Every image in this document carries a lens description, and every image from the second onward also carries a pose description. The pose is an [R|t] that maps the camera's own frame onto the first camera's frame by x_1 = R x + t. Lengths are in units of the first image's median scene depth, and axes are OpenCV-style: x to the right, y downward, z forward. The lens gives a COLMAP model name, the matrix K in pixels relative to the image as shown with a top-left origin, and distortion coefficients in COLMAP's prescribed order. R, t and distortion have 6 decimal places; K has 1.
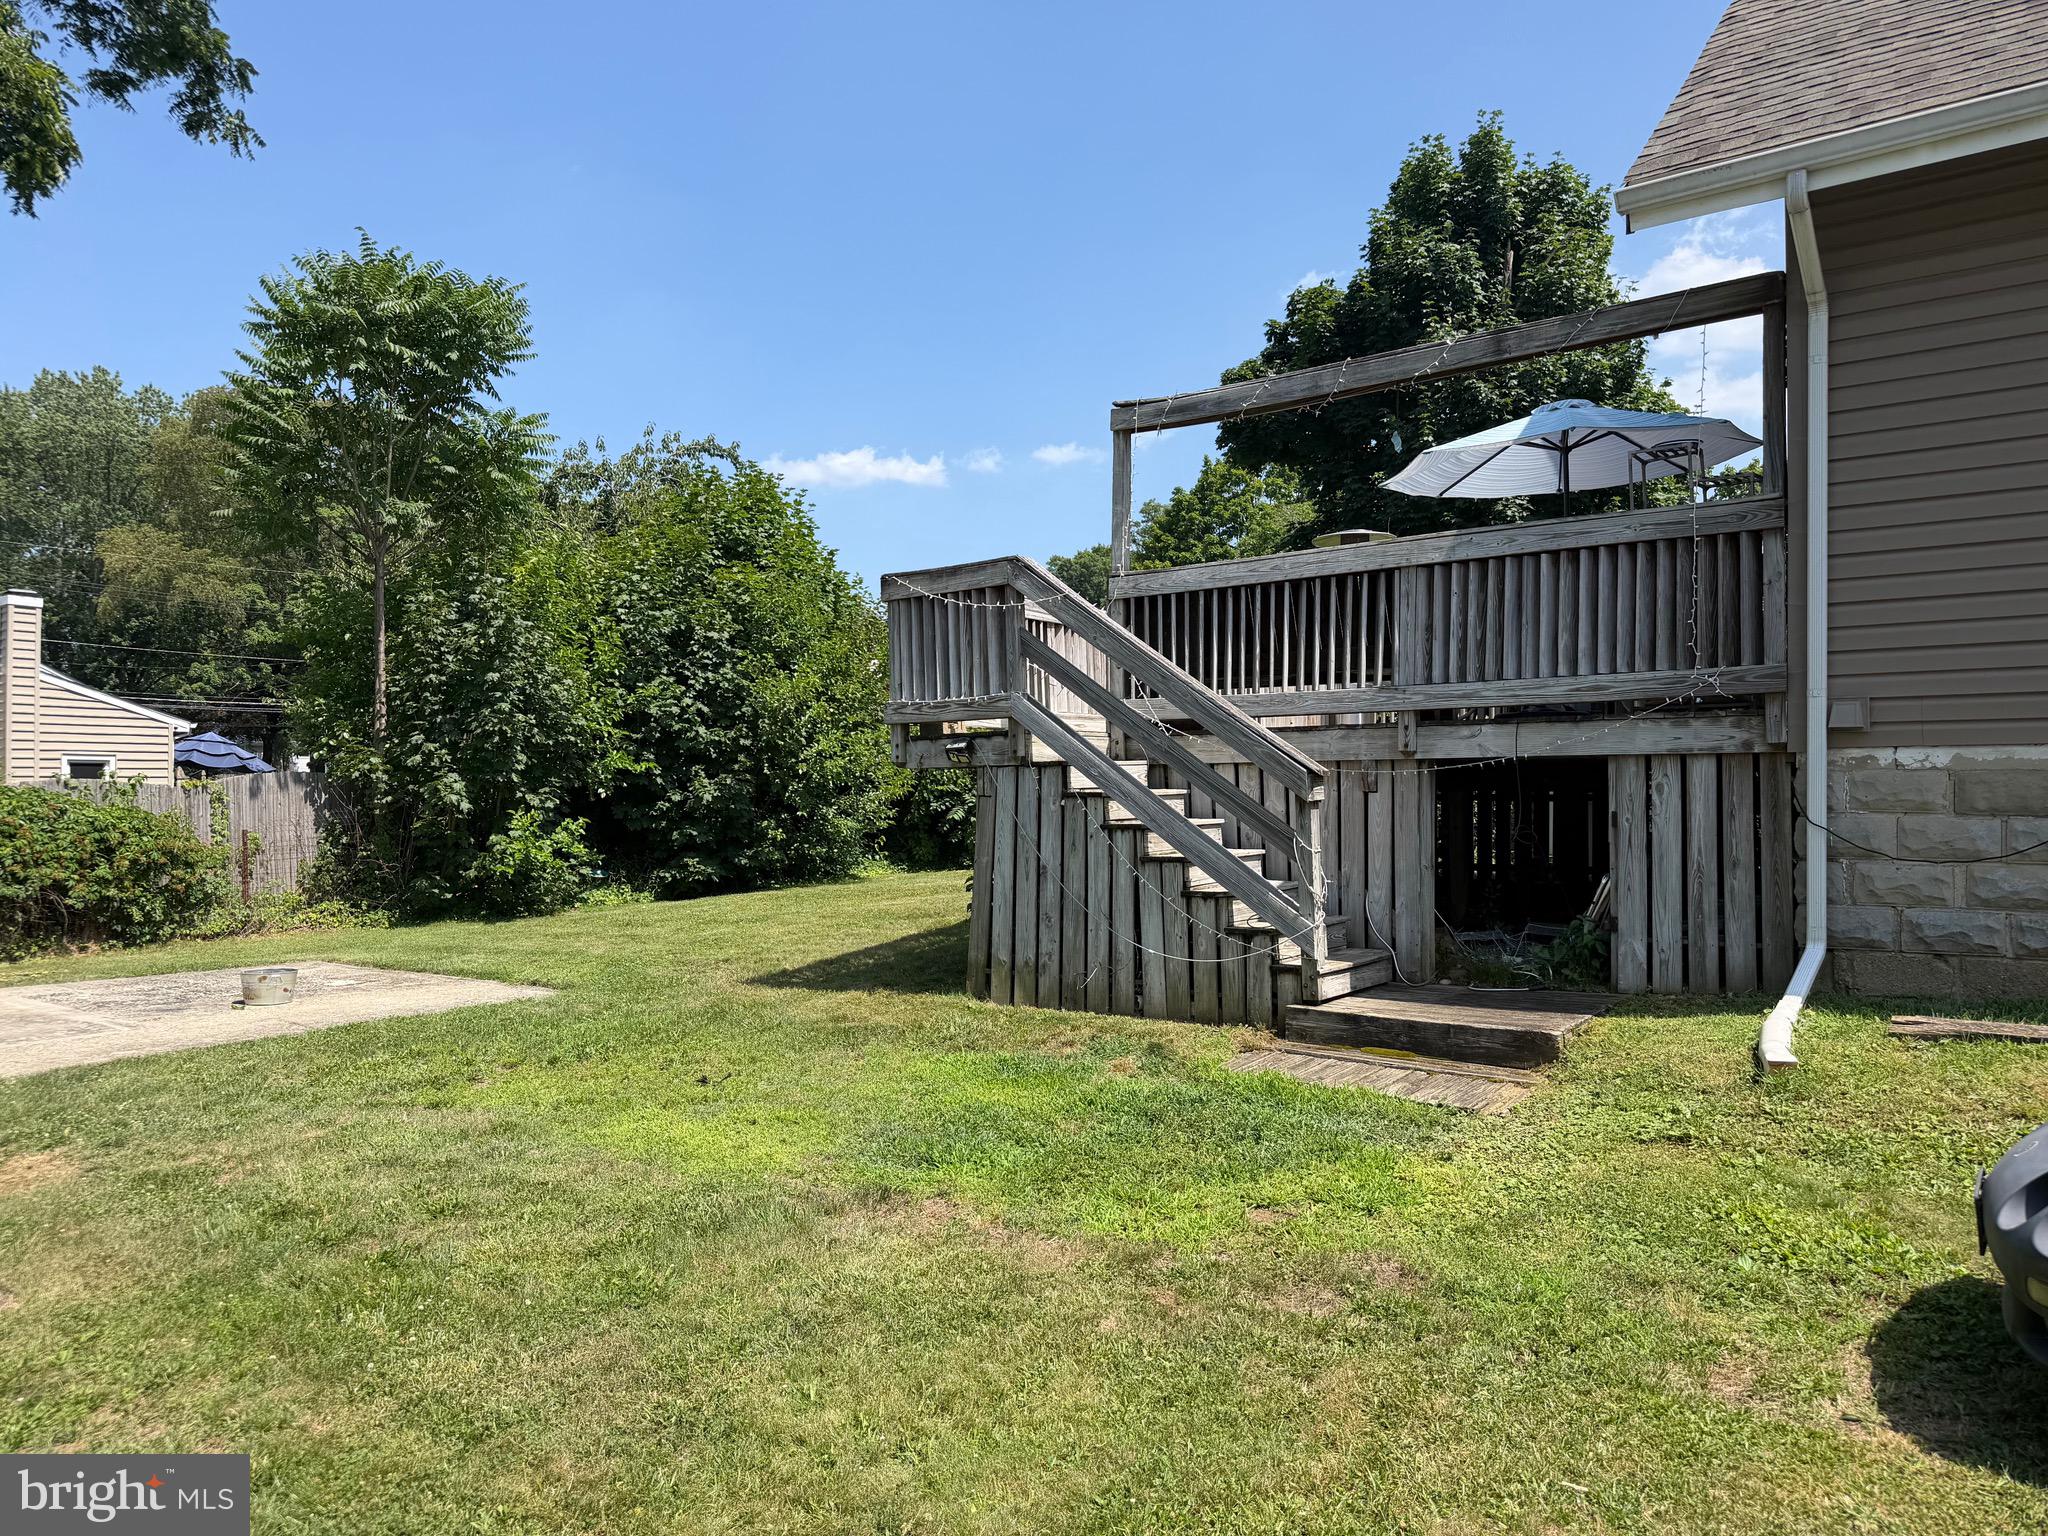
lens RADIAL K [[1423.3, 0, 1024.0], [0, 1423.3, 768.0], [0, 0, 1]] dist [0.121521, -0.124998]
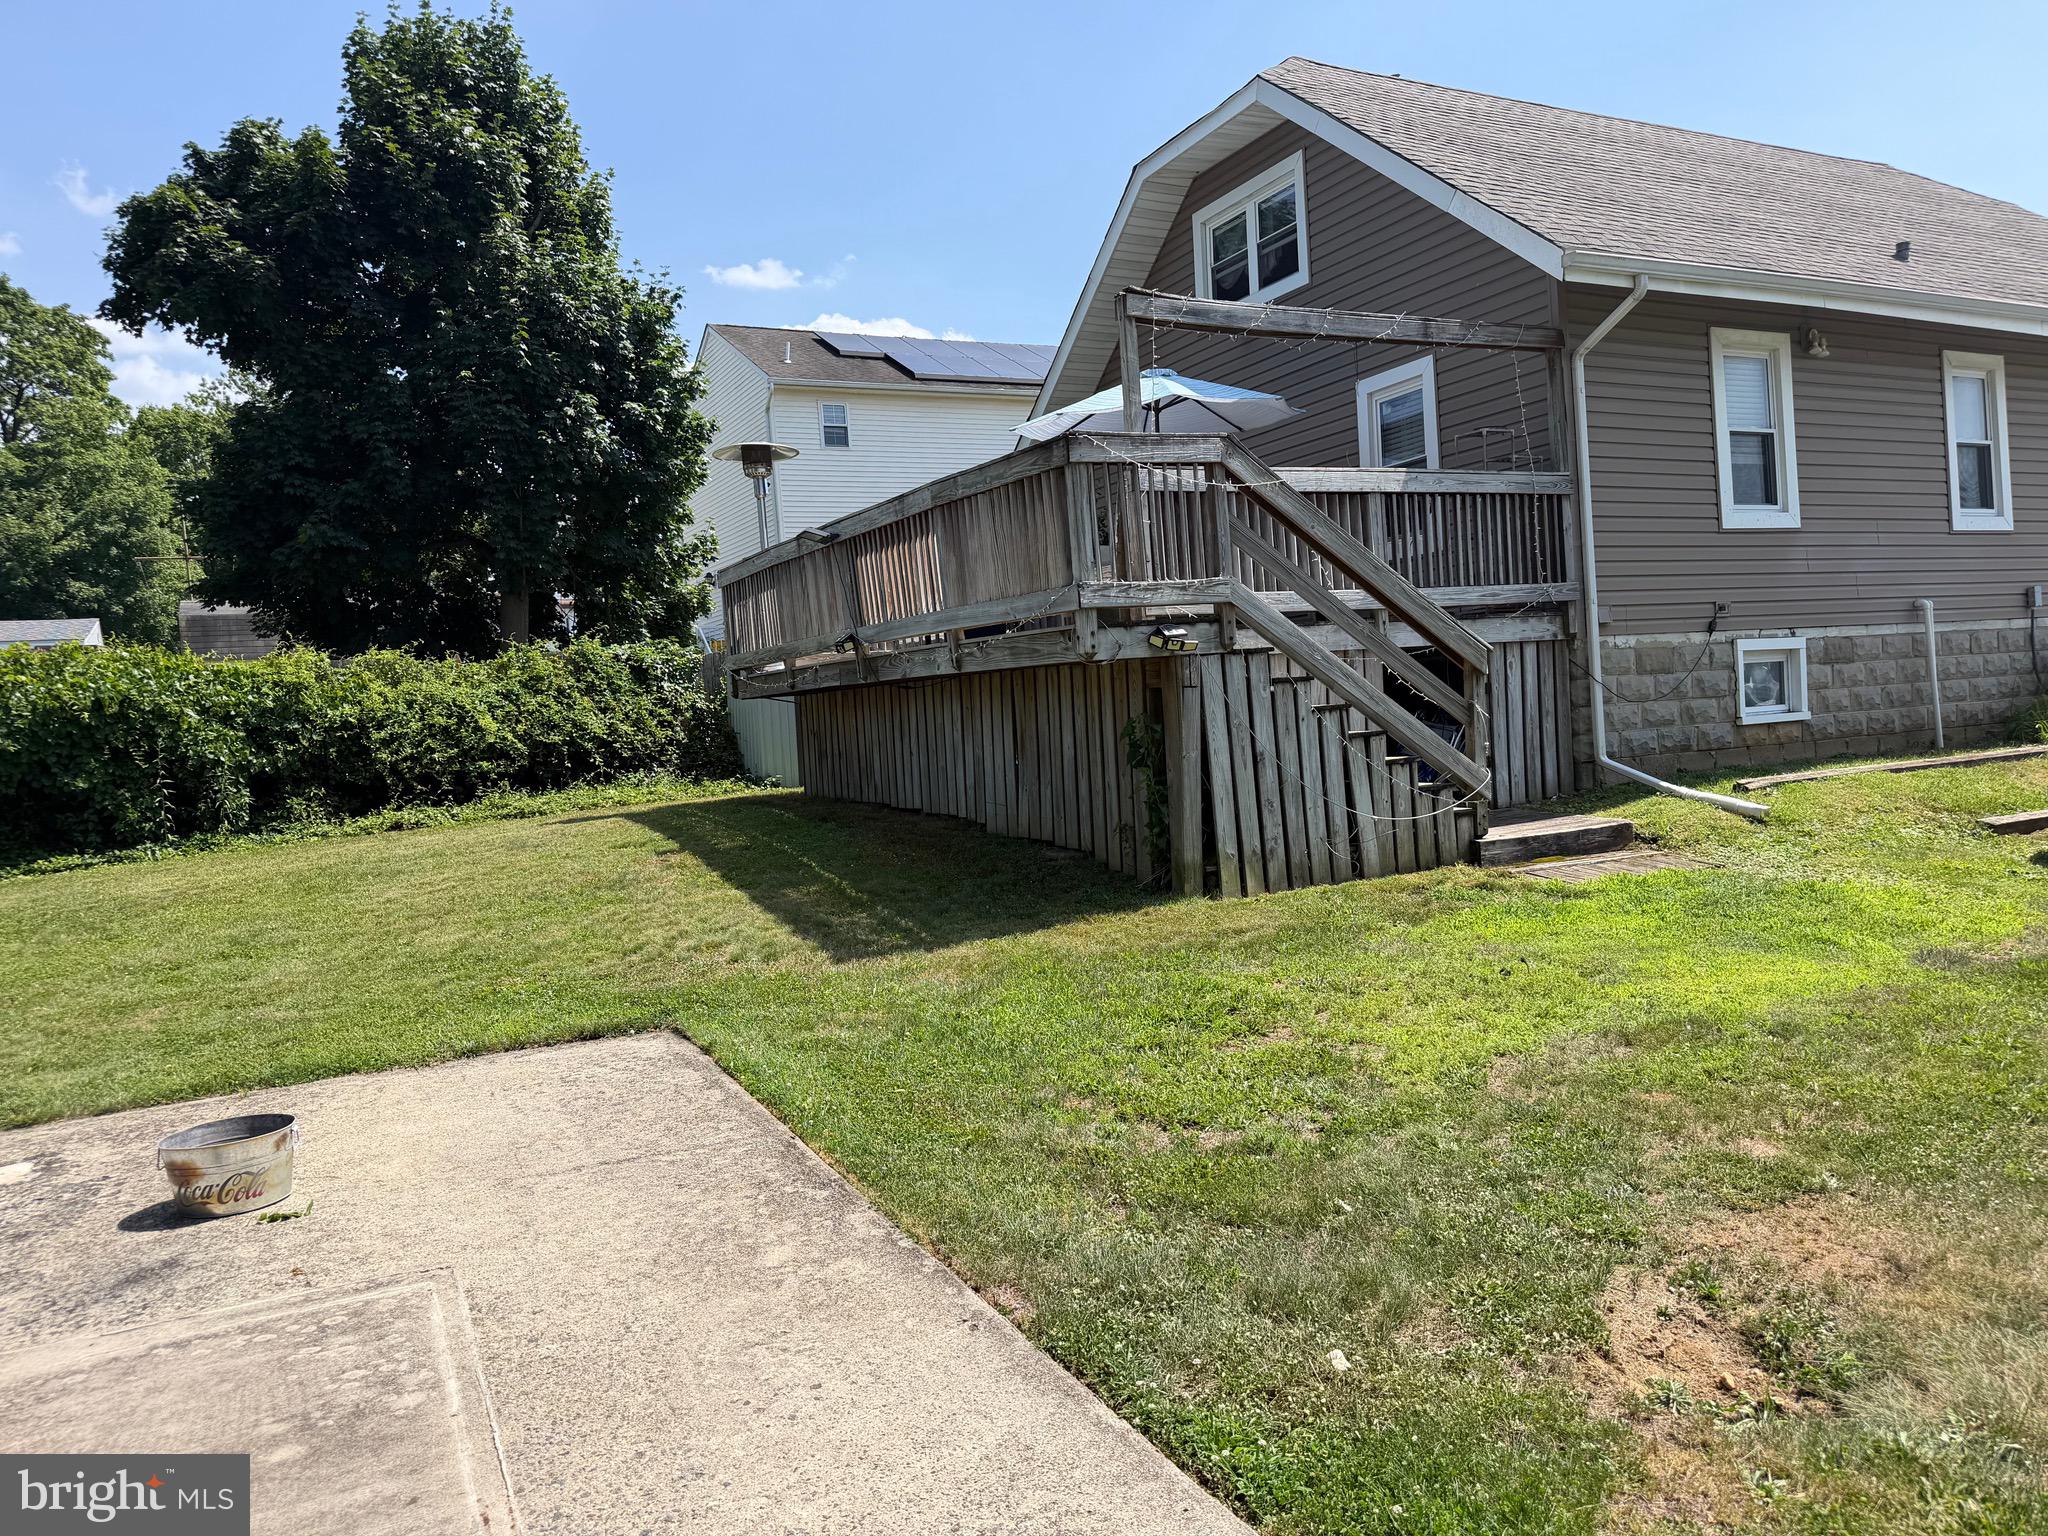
lens RADIAL K [[1428.9, 0, 1049.2], [0, 1428.9, 756.4], [0, 0, 1]] dist [0.184753, -0.299197]
pose [[0.430271, -0.051004, 0.901258, -0.493385], [0.044129, 0.998397, 0.035433, 0.015041], [-0.901621, 0.024526, 0.431832, 0.359341]]
